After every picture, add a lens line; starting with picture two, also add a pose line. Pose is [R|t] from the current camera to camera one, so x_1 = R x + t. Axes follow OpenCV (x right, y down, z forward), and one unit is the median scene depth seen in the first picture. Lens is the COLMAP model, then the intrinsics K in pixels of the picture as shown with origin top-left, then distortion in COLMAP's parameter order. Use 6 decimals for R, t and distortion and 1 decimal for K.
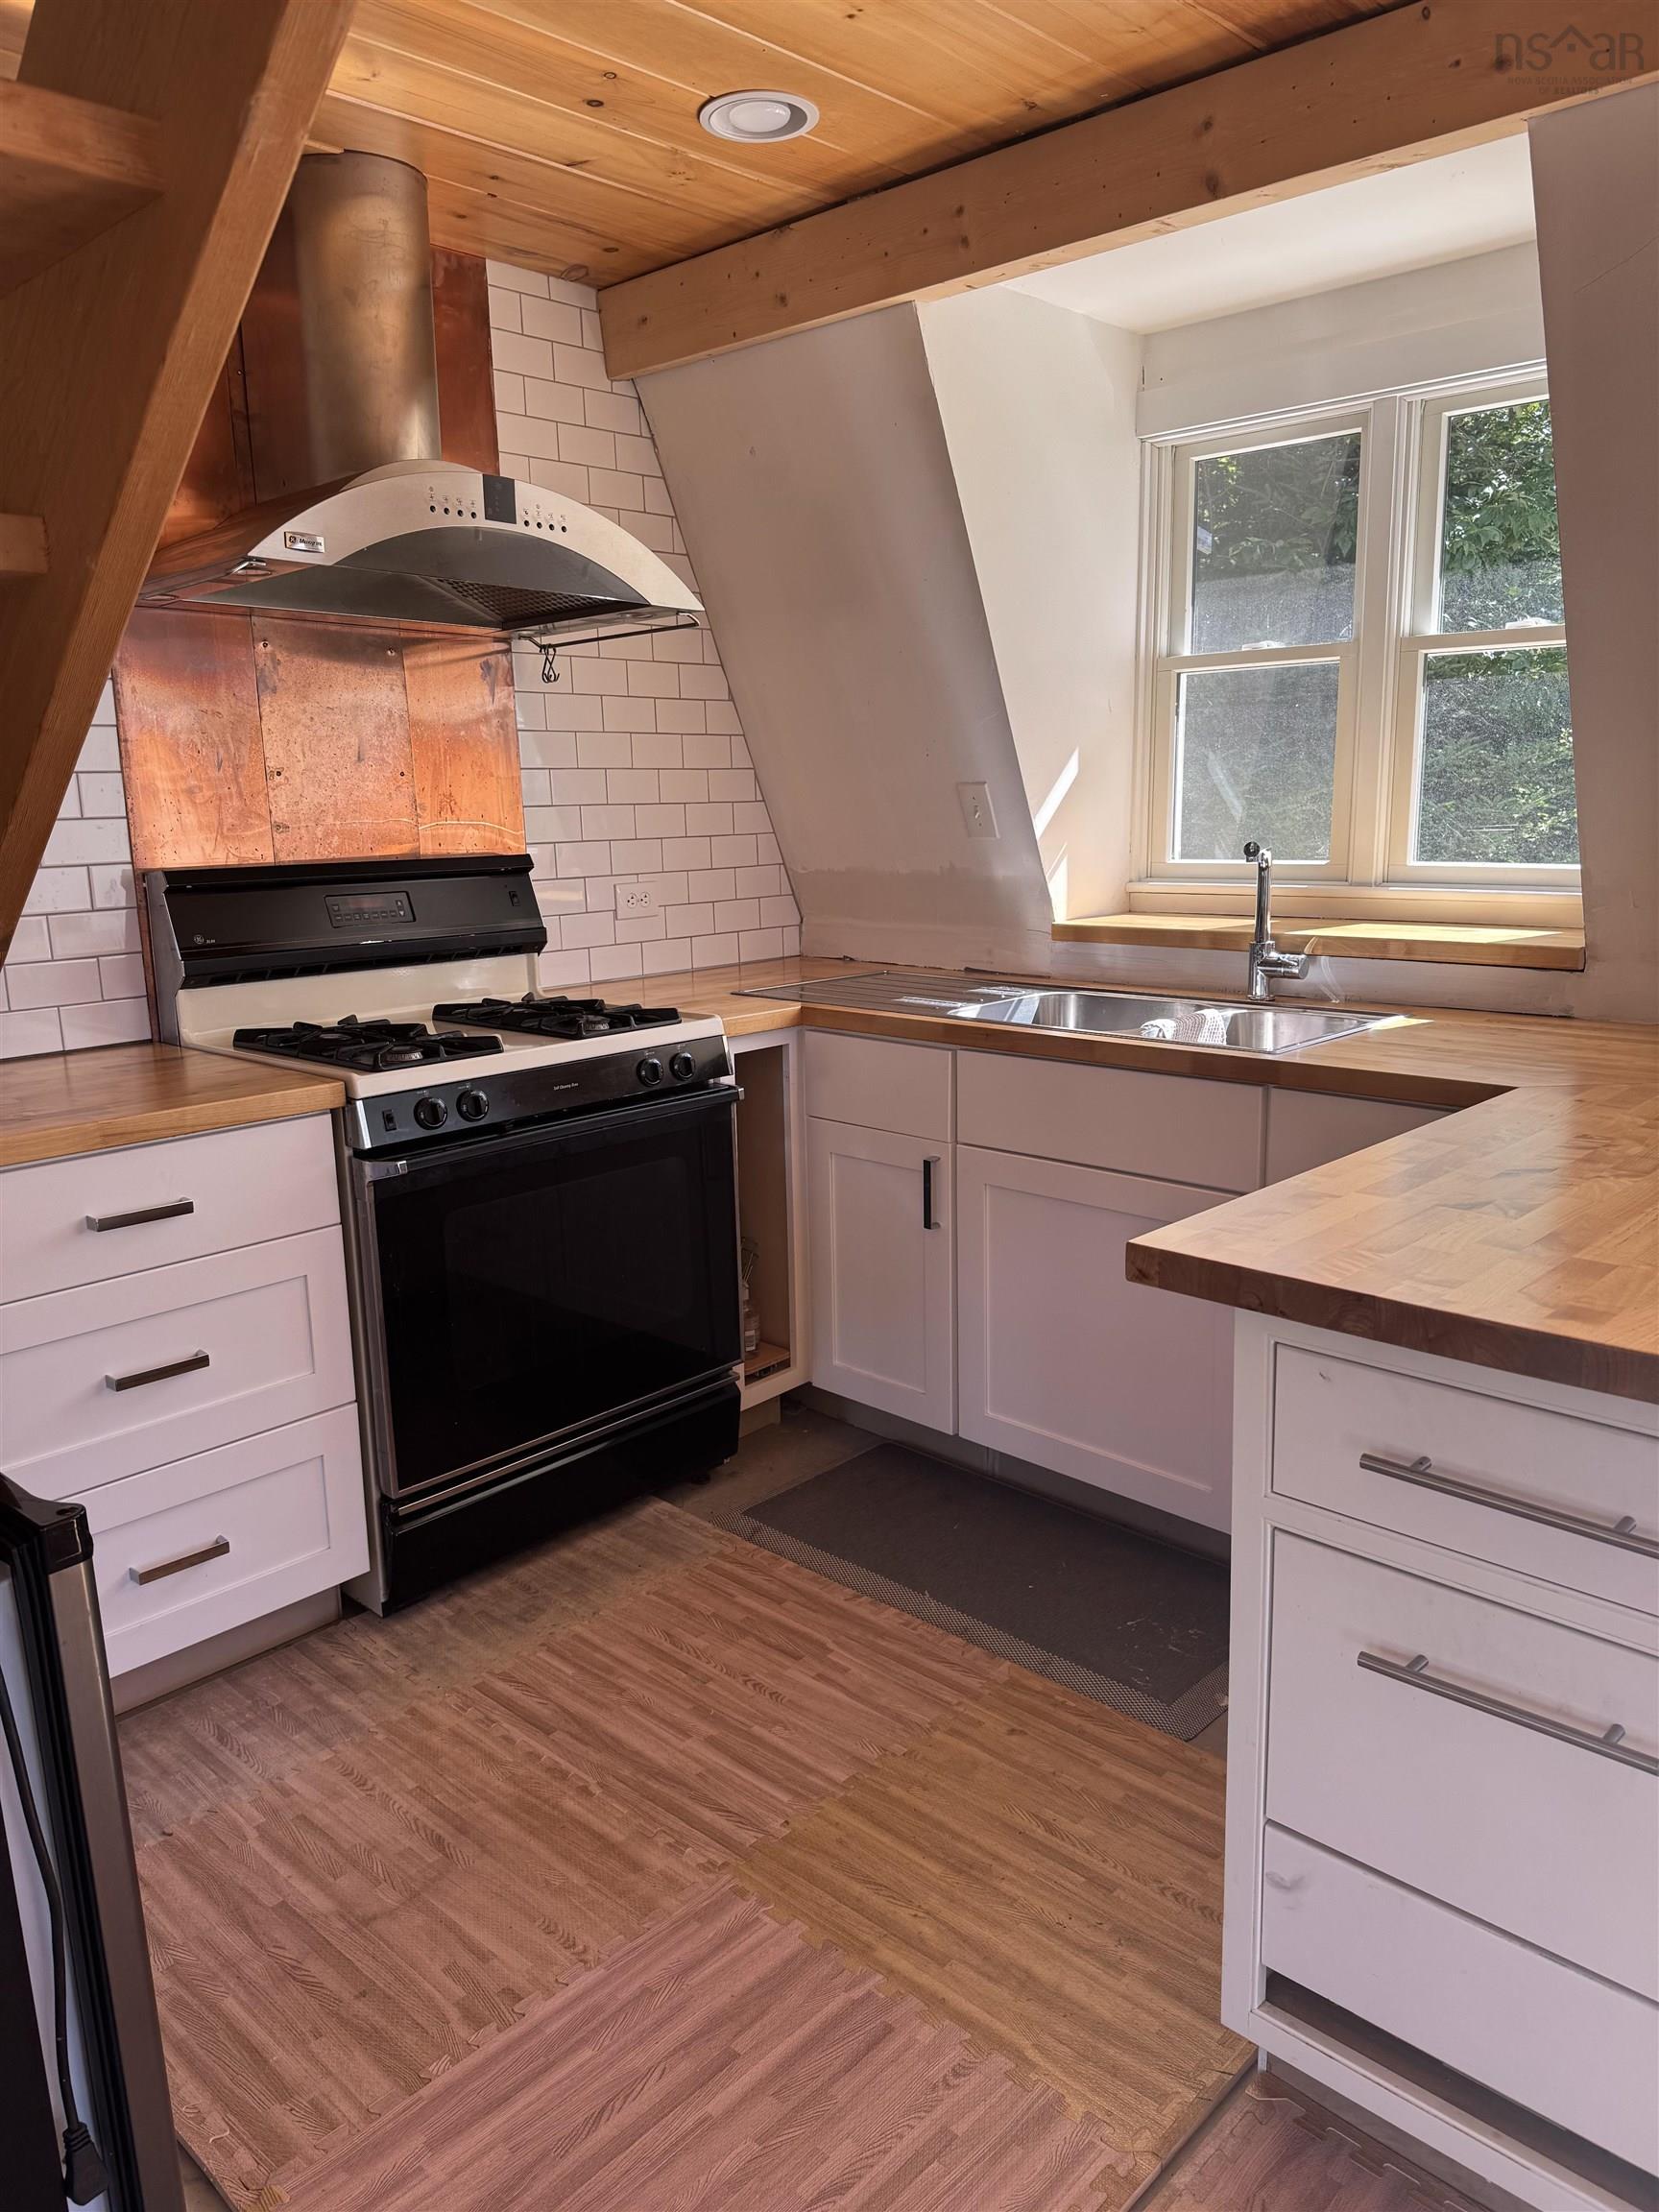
lens RADIAL K [[1547.5, 0, 827.0], [0, 1547.5, 1112.0], [0, 0, 1]] dist [0.079722, -0.128026]
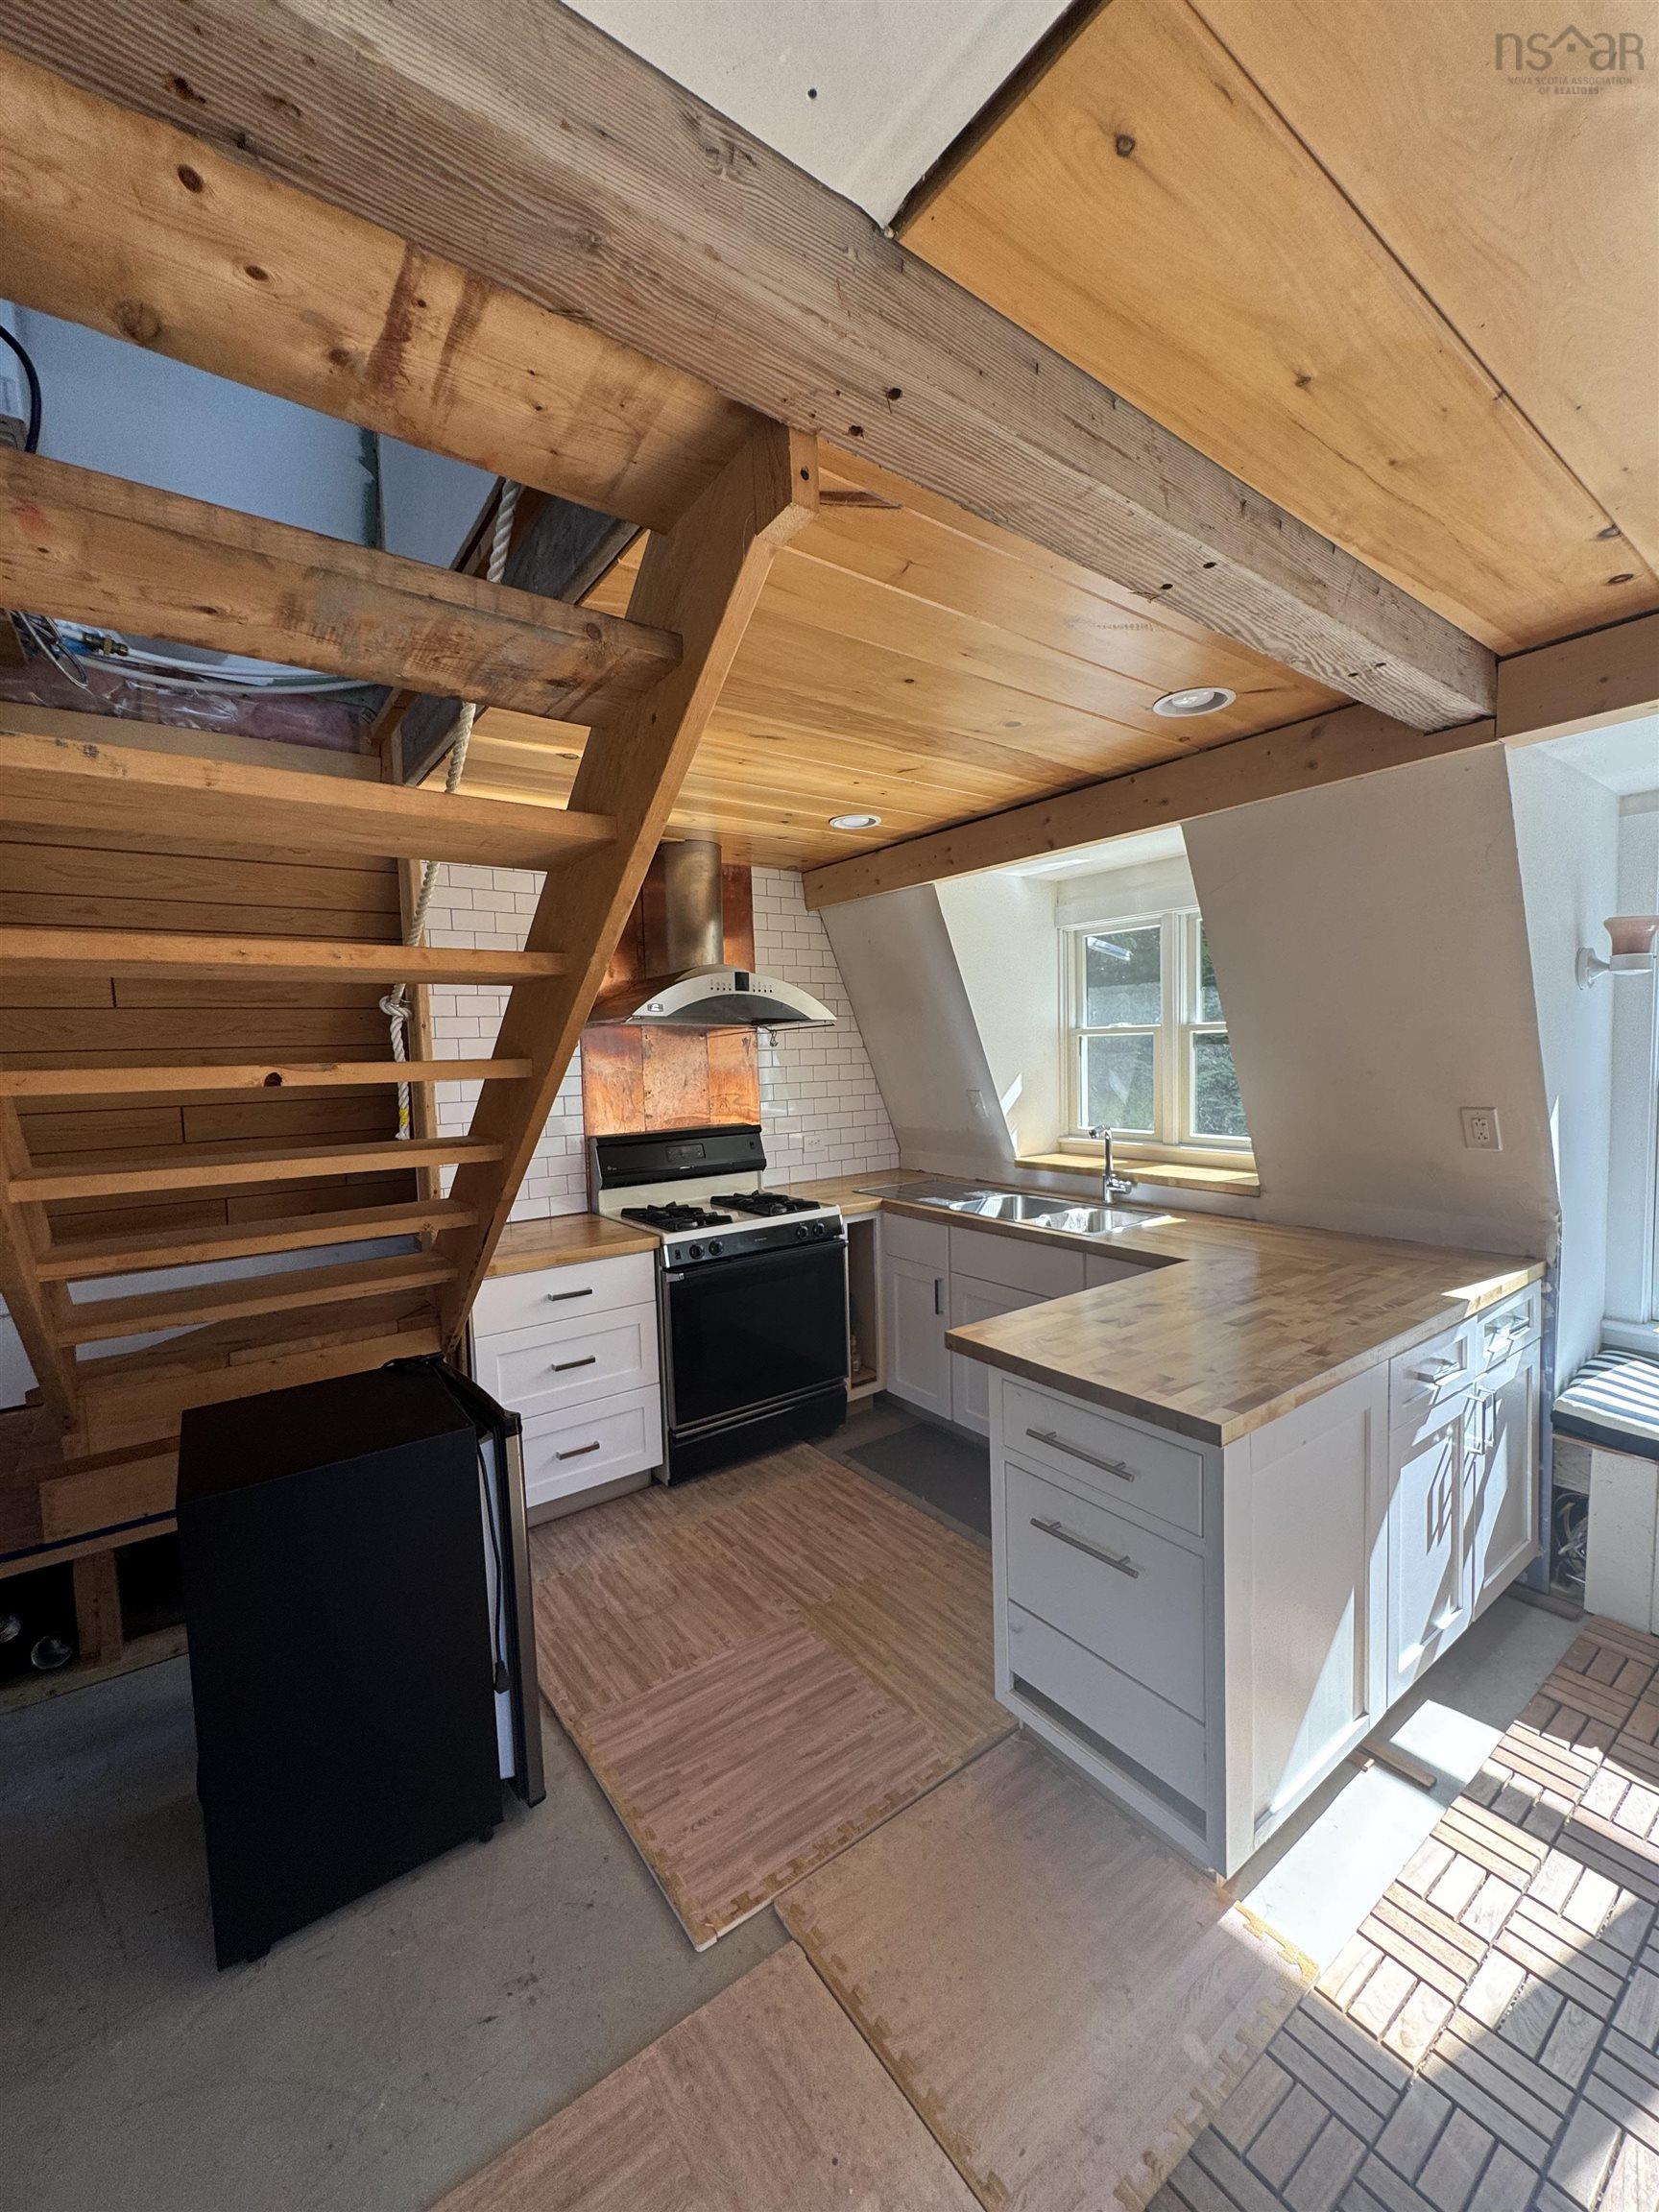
lens RADIAL K [[880.9, 0, 832.4], [0, 880.9, 1106.3], [0, 0, 1]] dist [-0.002942, 0.000579]
pose [[0.985155, 0.005868, -0.171569, 0.151753], [-0.029086, 0.990672, -0.133128, -0.043375], [0.169187, 0.136142, 0.976136, -0.227352]]
